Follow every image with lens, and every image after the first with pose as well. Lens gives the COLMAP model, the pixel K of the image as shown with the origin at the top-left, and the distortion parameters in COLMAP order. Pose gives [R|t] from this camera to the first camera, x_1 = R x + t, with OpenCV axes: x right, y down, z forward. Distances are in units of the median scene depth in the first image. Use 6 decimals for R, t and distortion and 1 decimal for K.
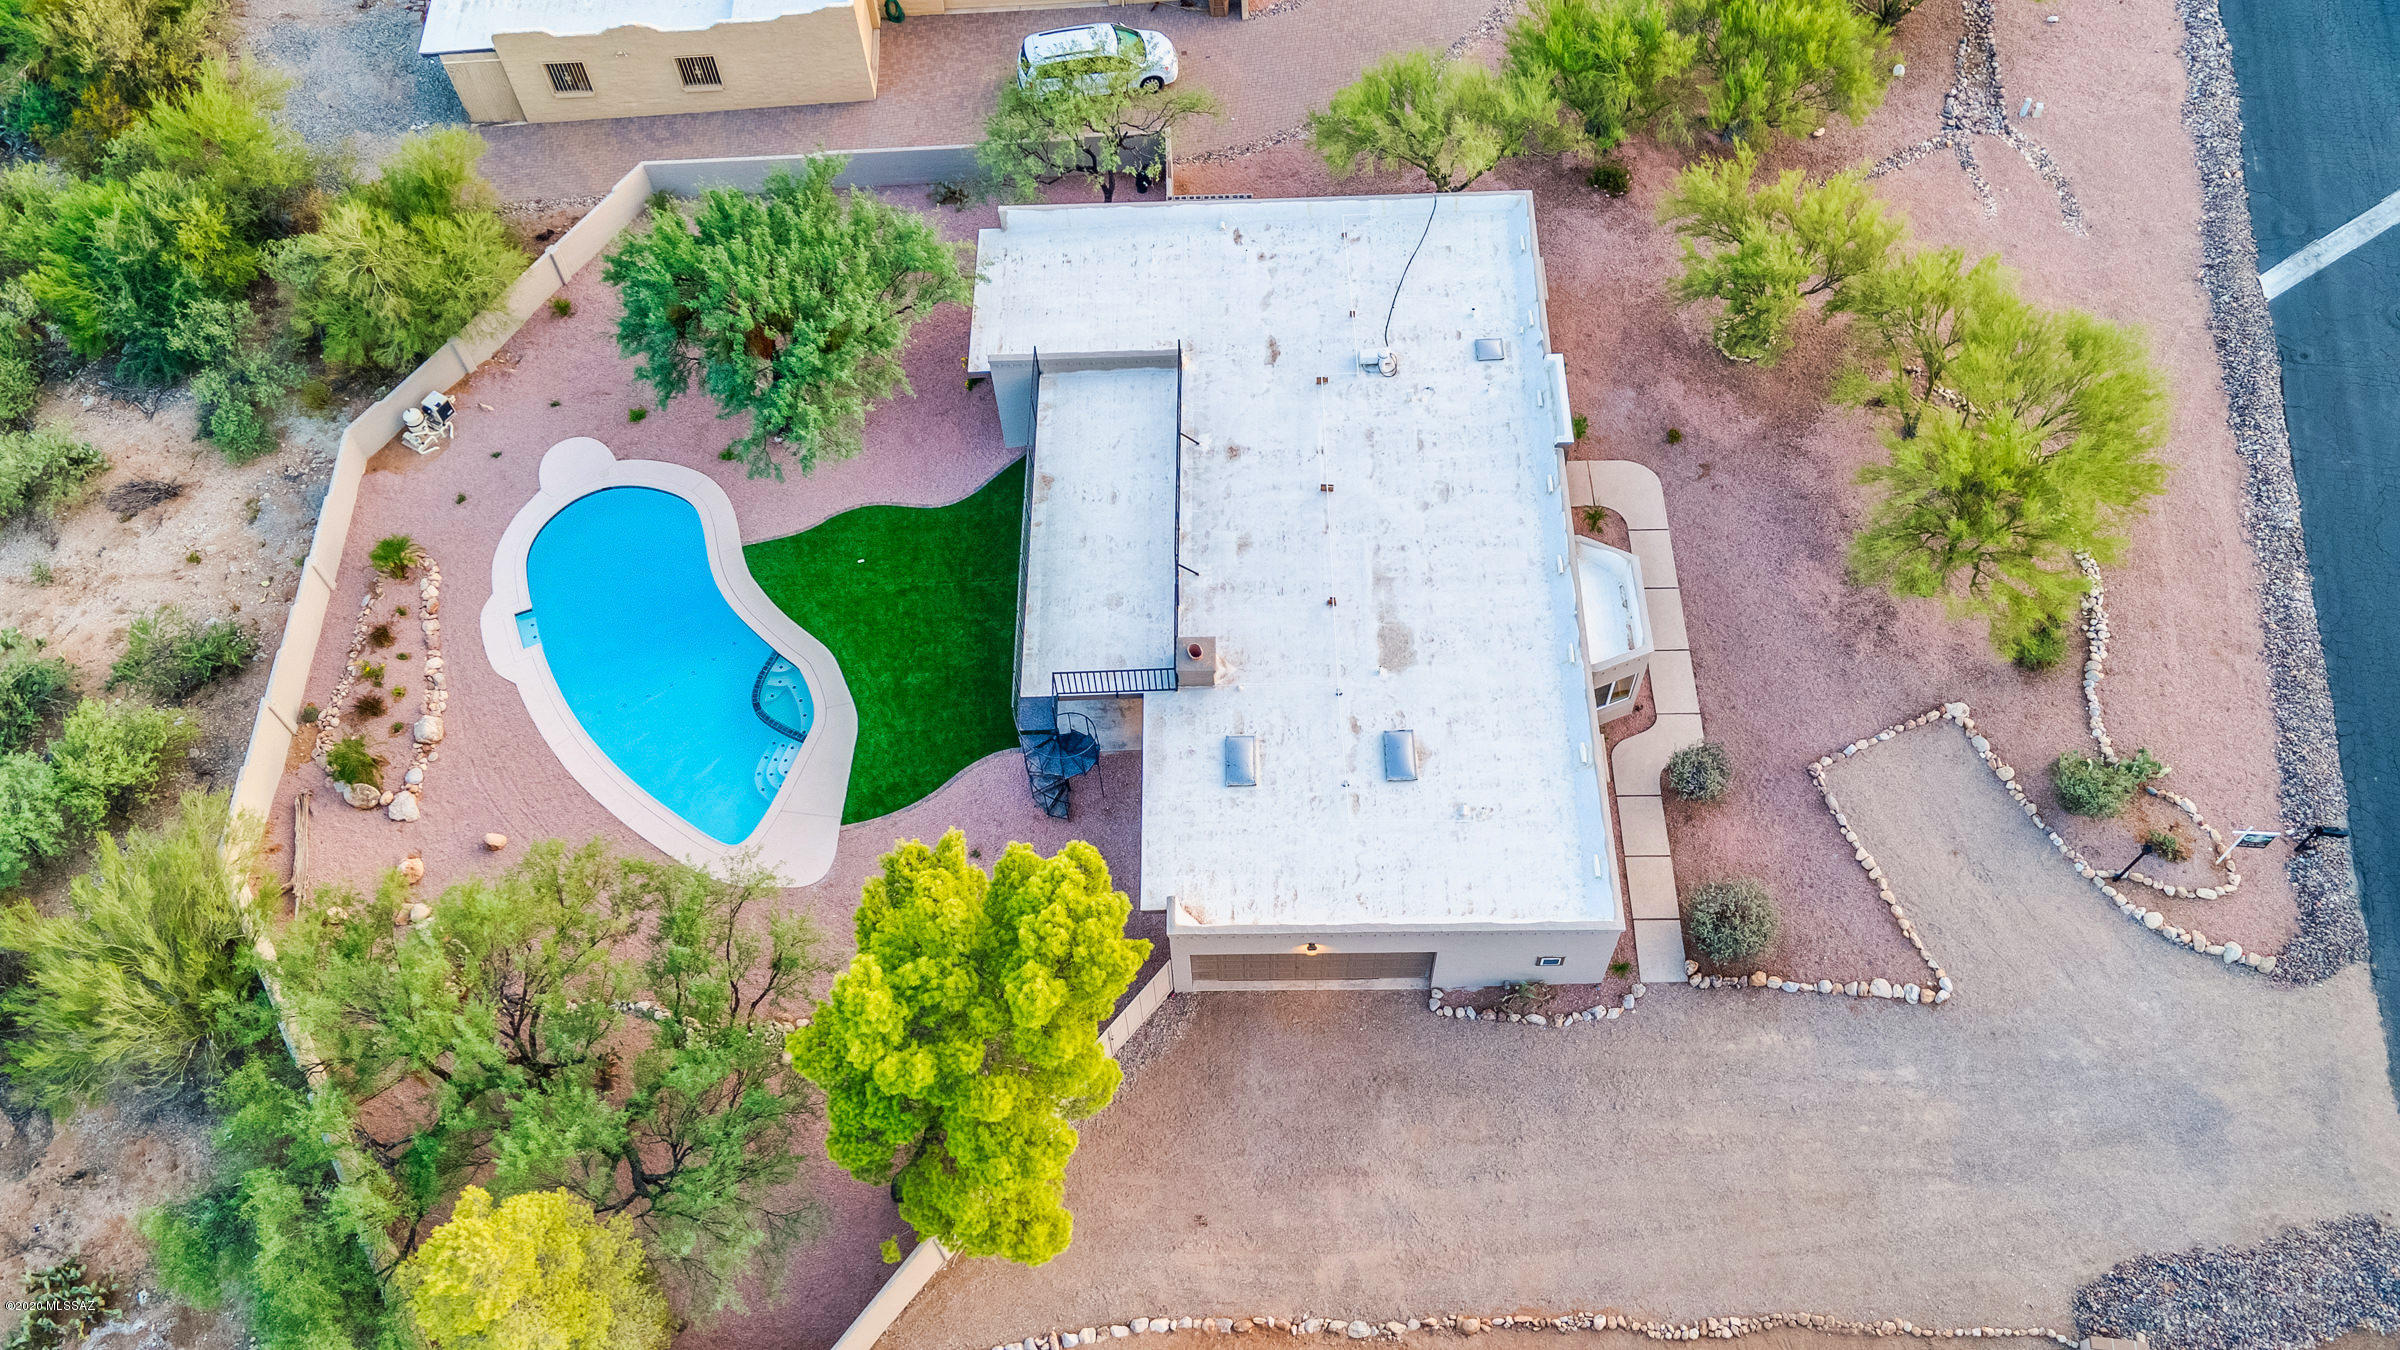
lens RADIAL K [[1840.6, 0, 1203.0], [0, 1840.6, 631.2], [0, 0, 1]] dist [0.055037, 0.006665]
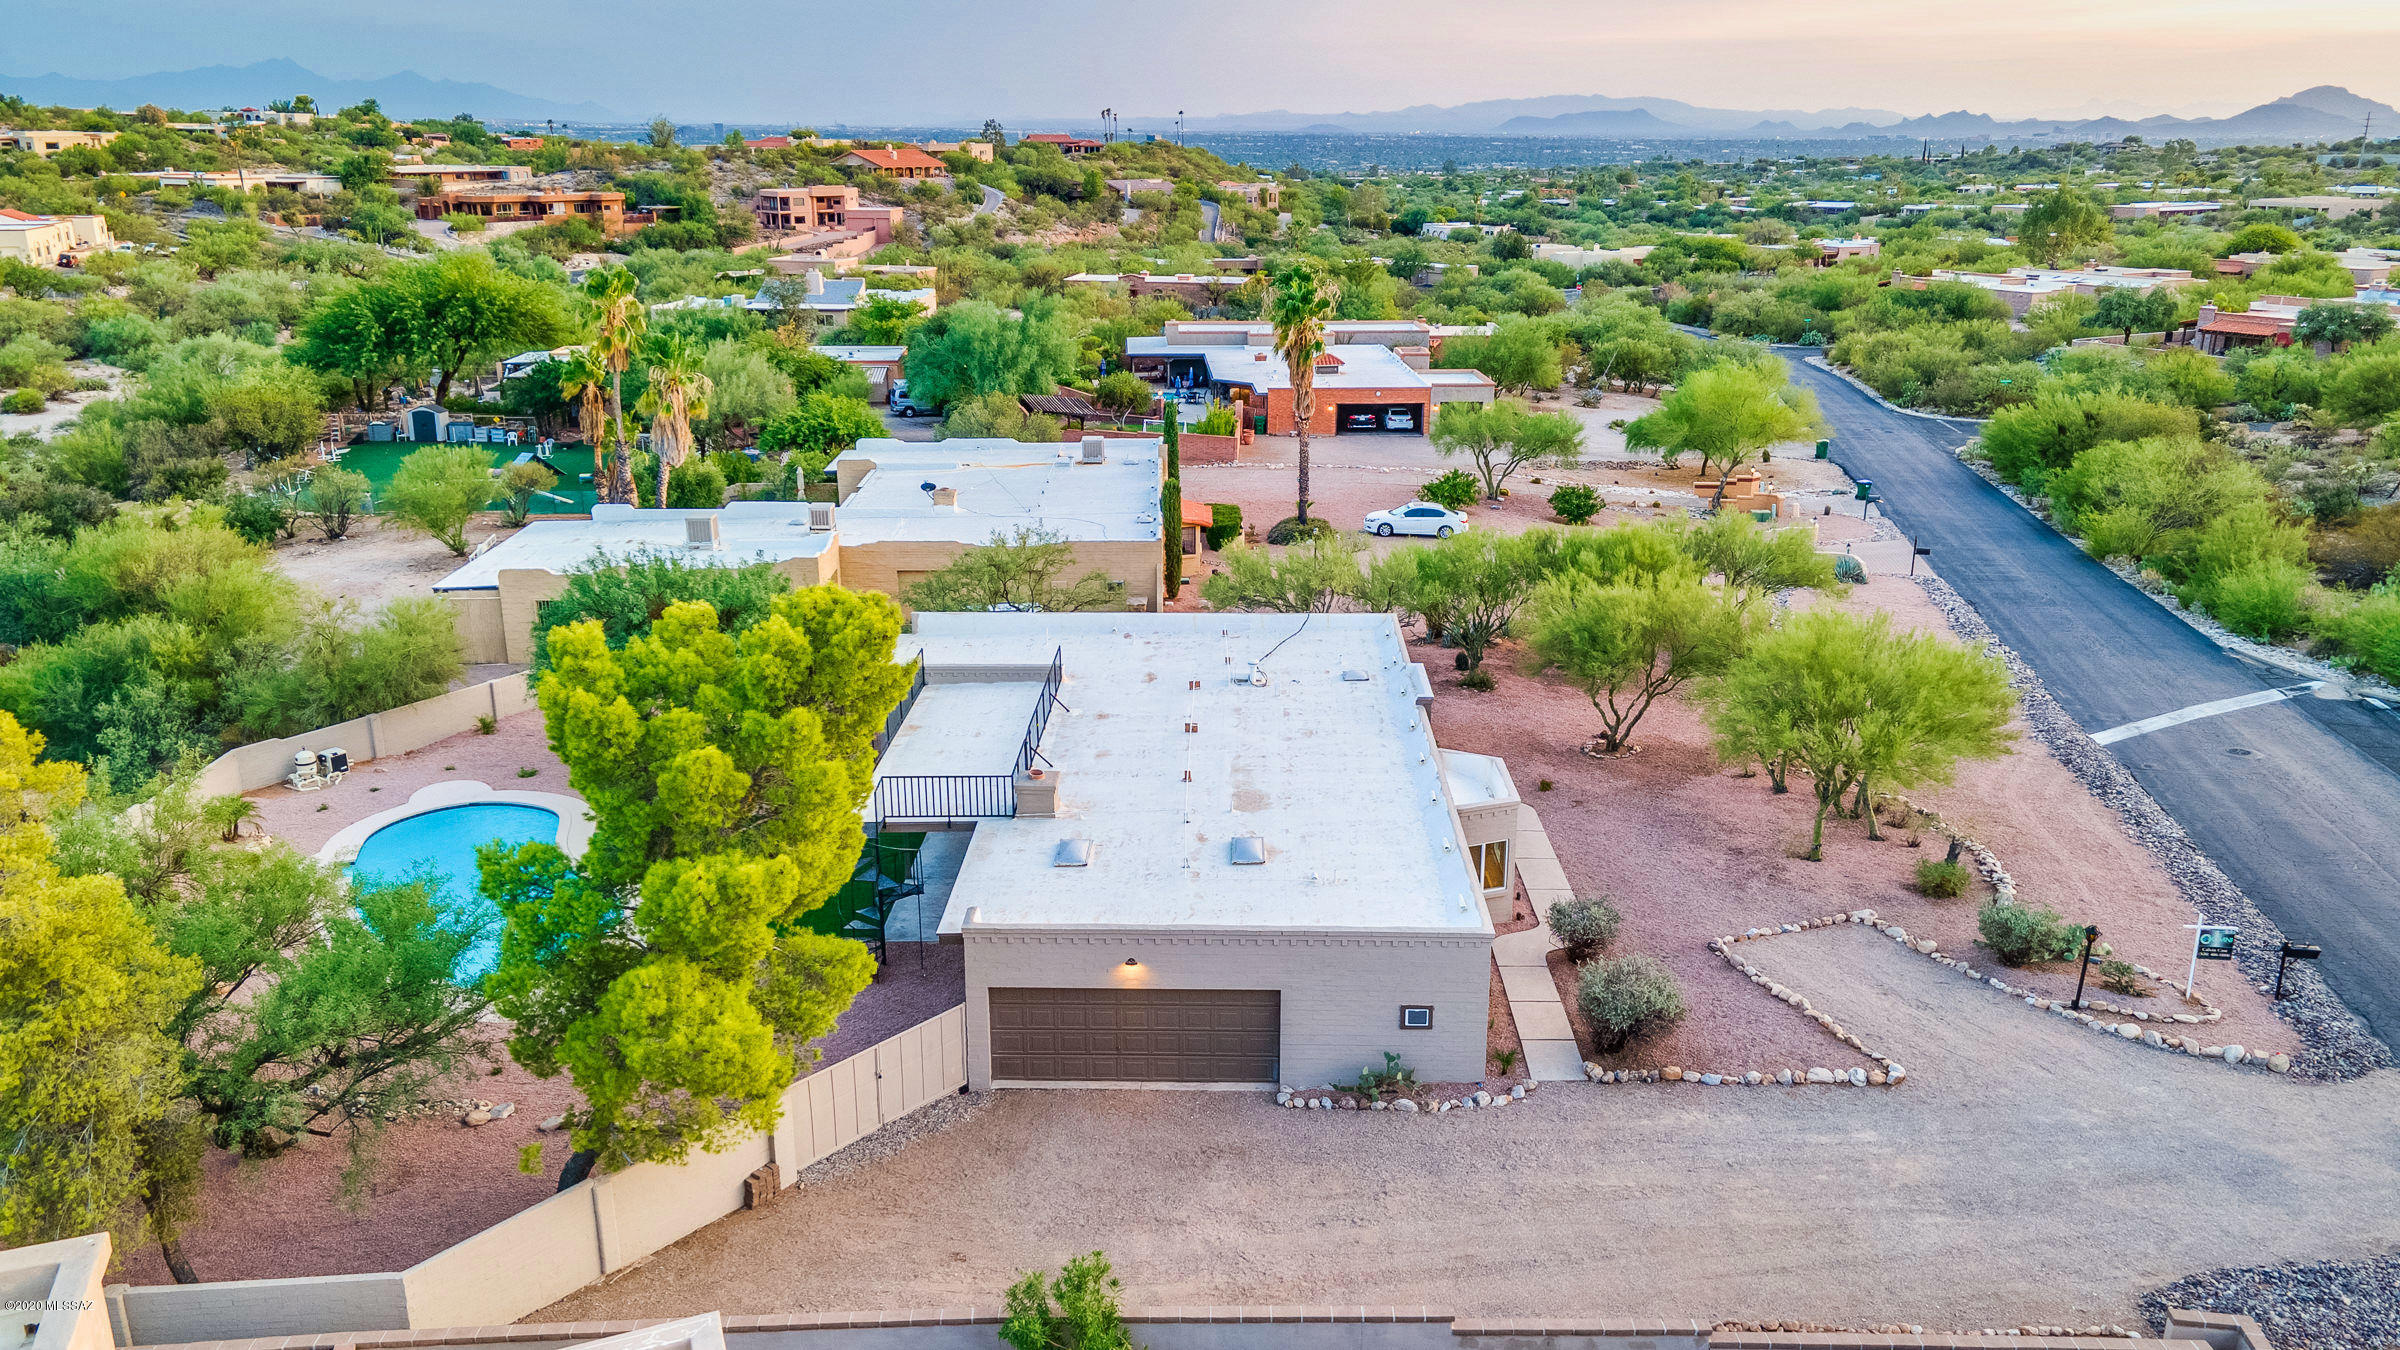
lens RADIAL K [[1726.4, 0, 1196.1], [0, 1726.4, 669.1], [0, 0, 1]] dist [0.055446, -0.001172]
pose [[0.999113, 0.039339, -0.015002, 0.091940], [-0.039538, 0.754184, -0.655471, 0.570143], [-0.014472, 0.655483, 0.755071, 0.299006]]
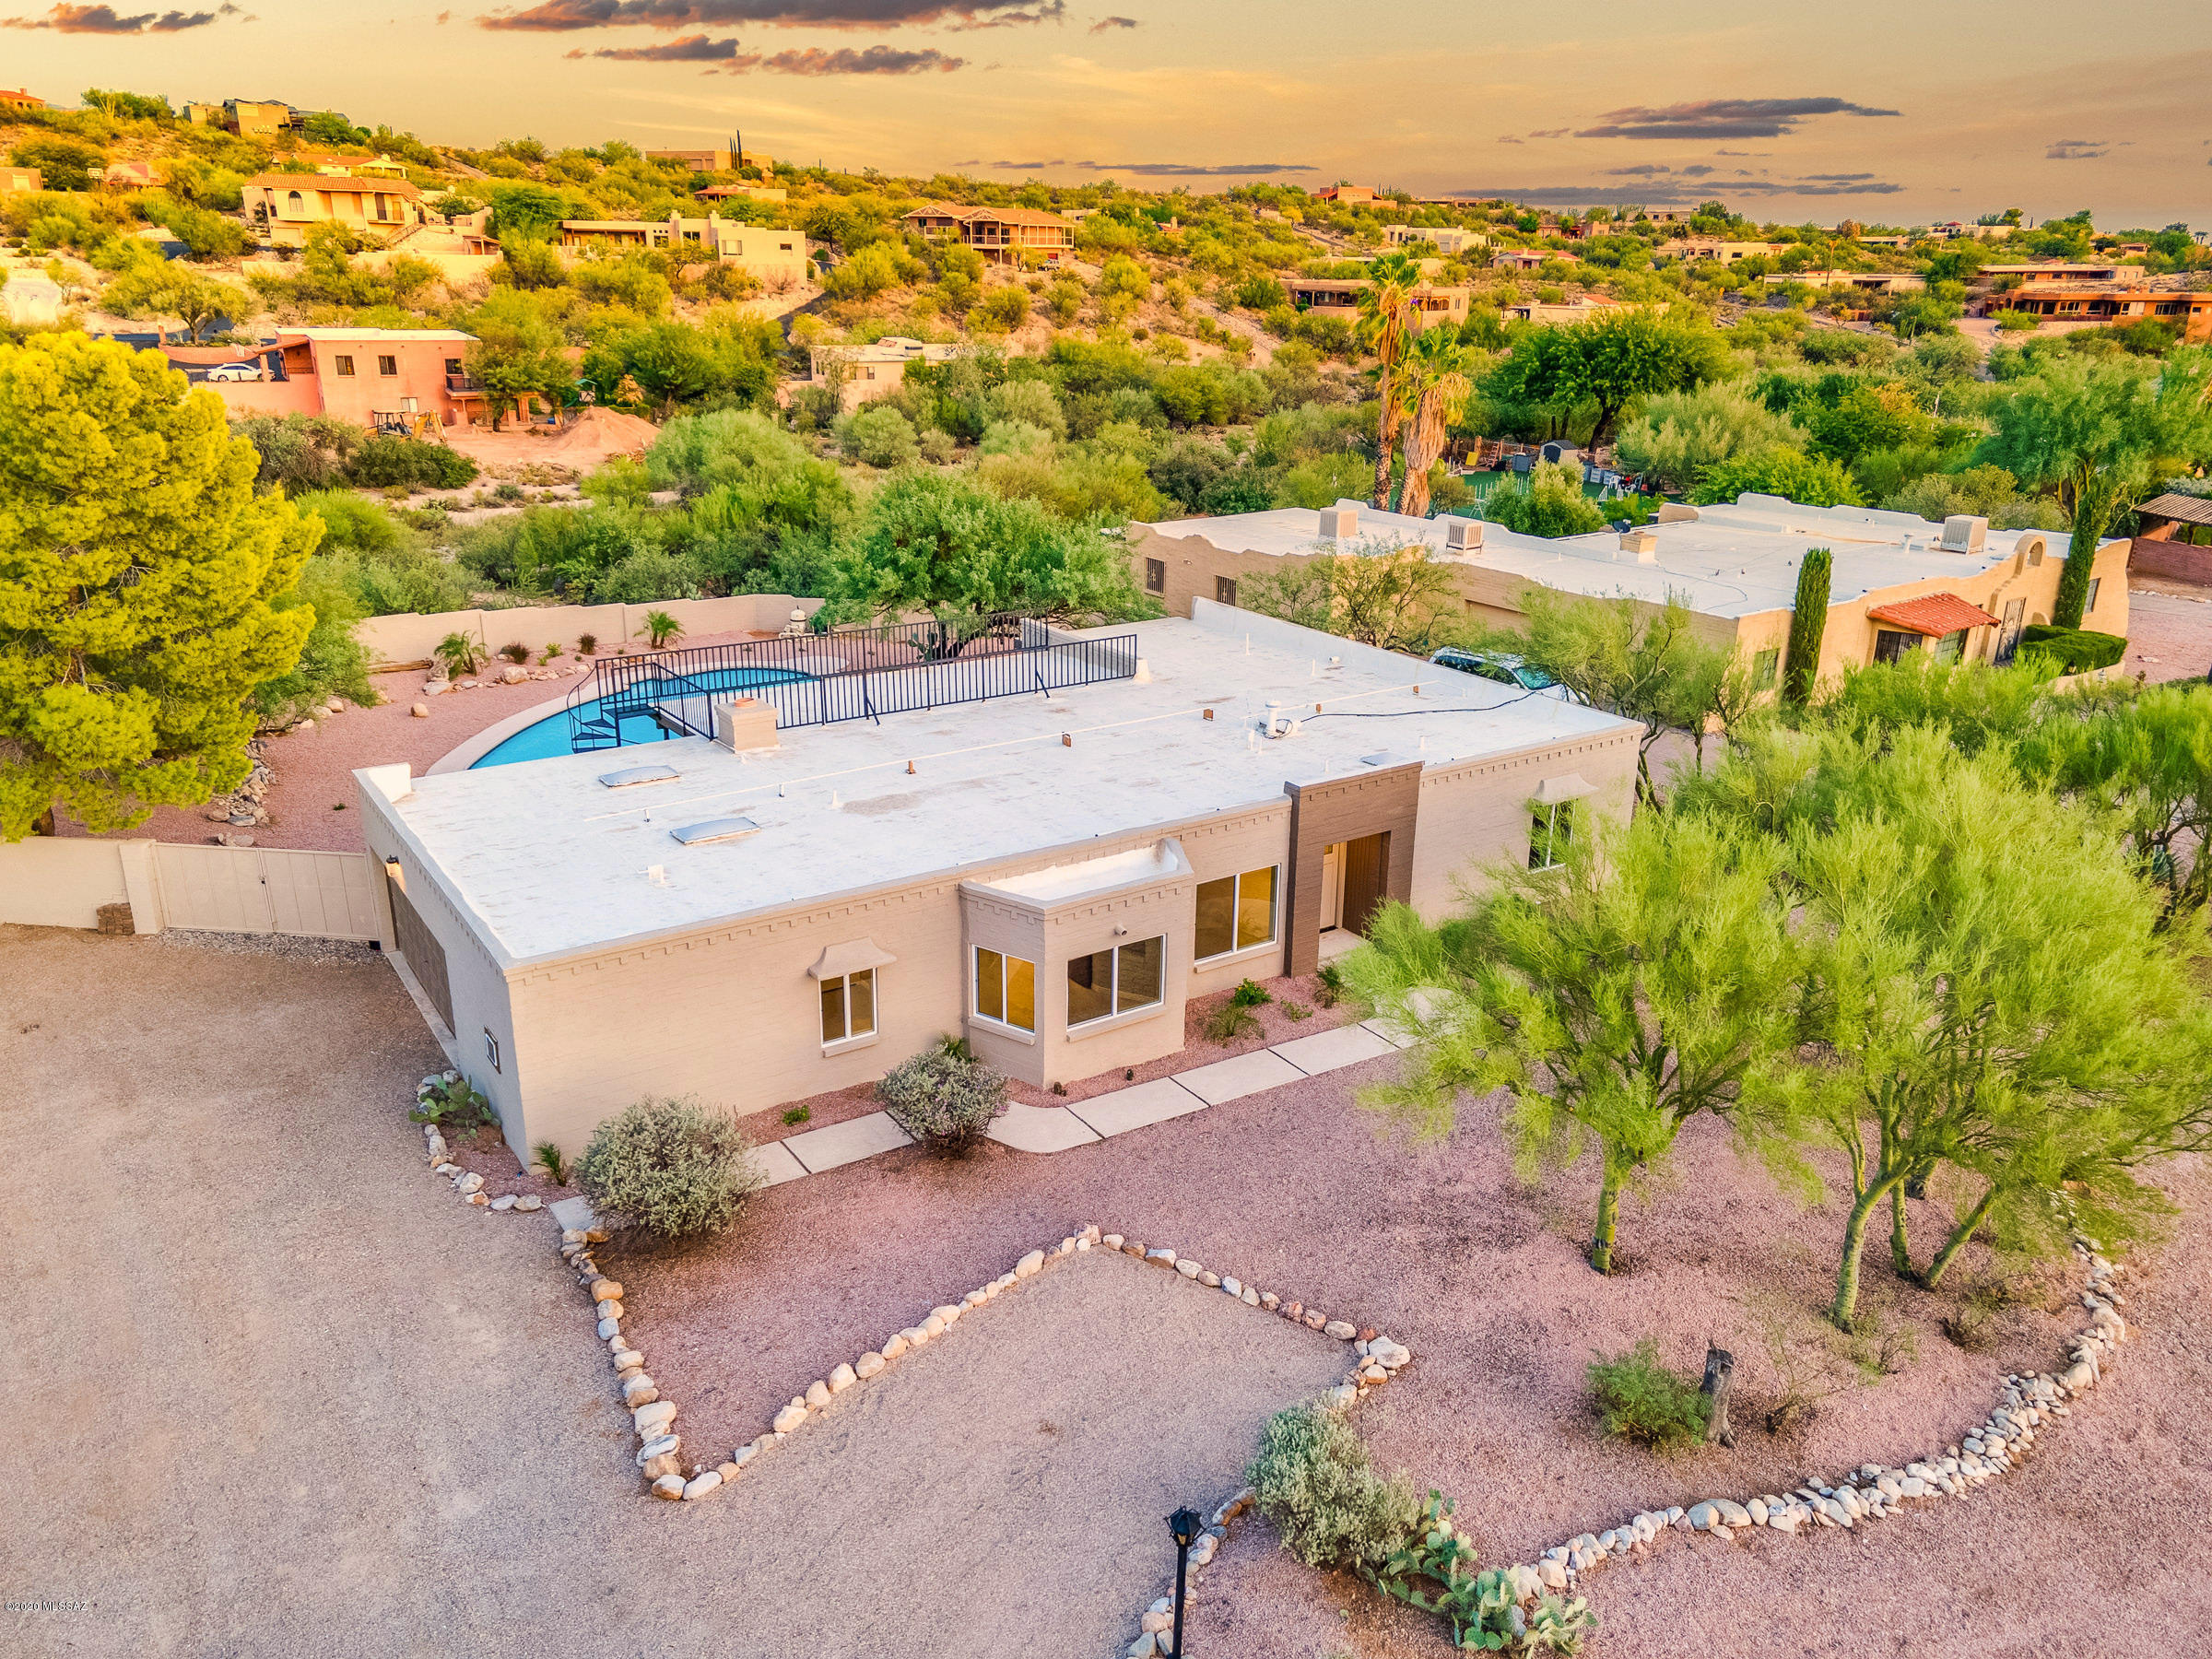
lens RADIAL K [[1665.6, 0, 1111.1], [0, 1665.6, 771.6], [0, 0, 1]] dist [0.000165, 0.109161]
pose [[0.550133, 0.293298, -0.781876, 0.699709], [-0.727992, 0.627153, -0.276961, 0.123680], [0.409123, 0.721564, 0.558536, 0.694015]]
